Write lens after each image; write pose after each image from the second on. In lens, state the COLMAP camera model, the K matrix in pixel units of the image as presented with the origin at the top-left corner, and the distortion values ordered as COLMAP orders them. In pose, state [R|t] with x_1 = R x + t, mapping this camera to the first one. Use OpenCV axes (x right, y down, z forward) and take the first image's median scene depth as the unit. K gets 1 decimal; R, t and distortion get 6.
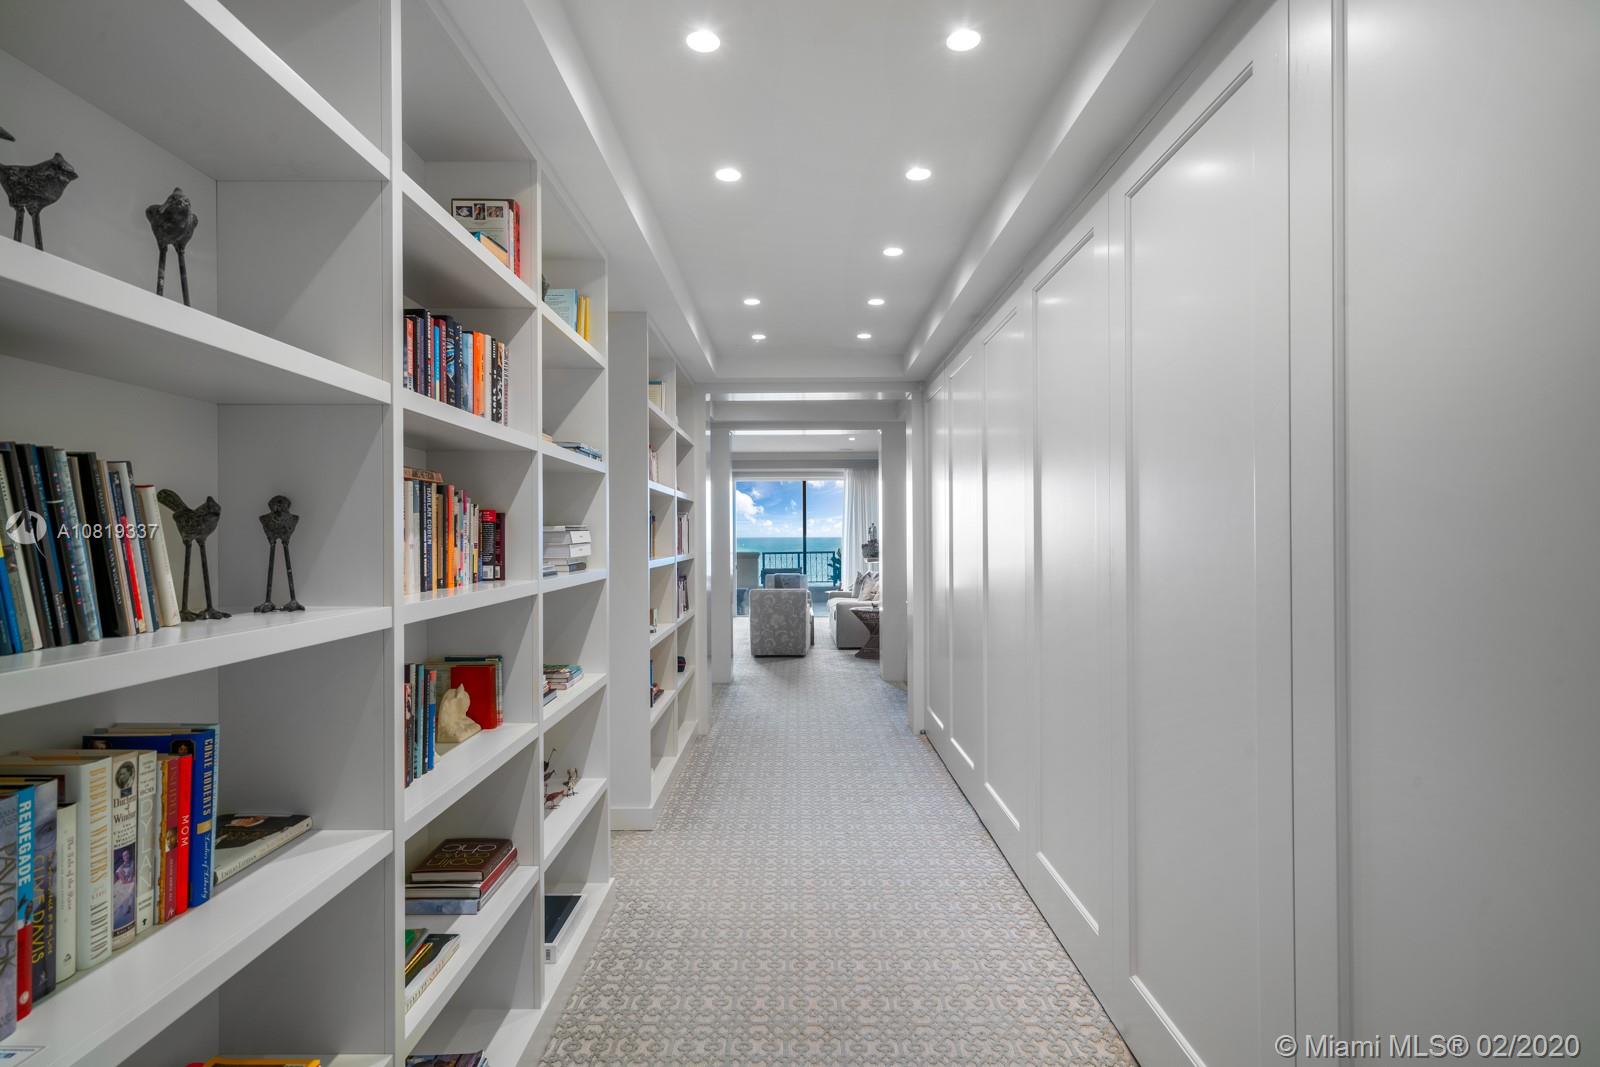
lens RADIAL K [[829.3, 0, 800.0], [0, 829.3, 531.3], [0, 0, 1]] dist [-0.004080, -0.000474]
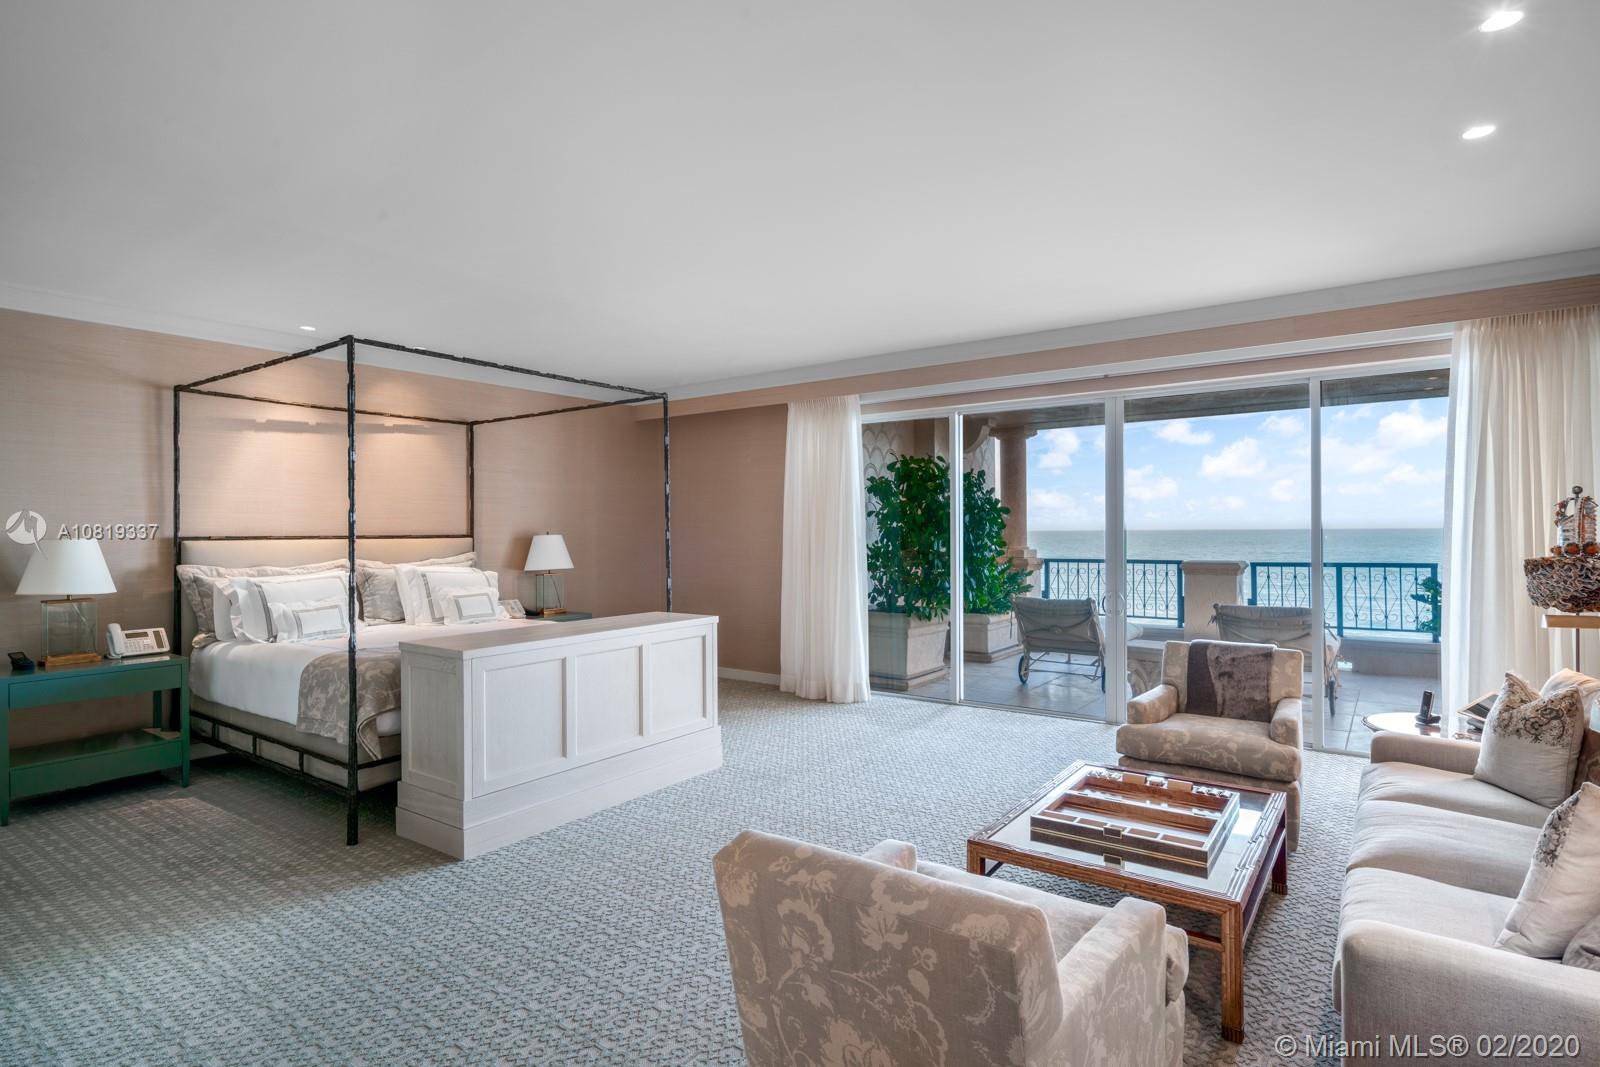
lens RADIAL K [[829.3, 0, 803.1], [0, 829.3, 527.4], [0, 0, 1]] dist [-0.004080, -0.000474]
pose [[0.807441, 0.001950, -0.589945, 0.030987], [0.000931, 0.999989, 0.004579, 0.001922], [0.589947, -0.004247, 0.807431, 0.462990]]
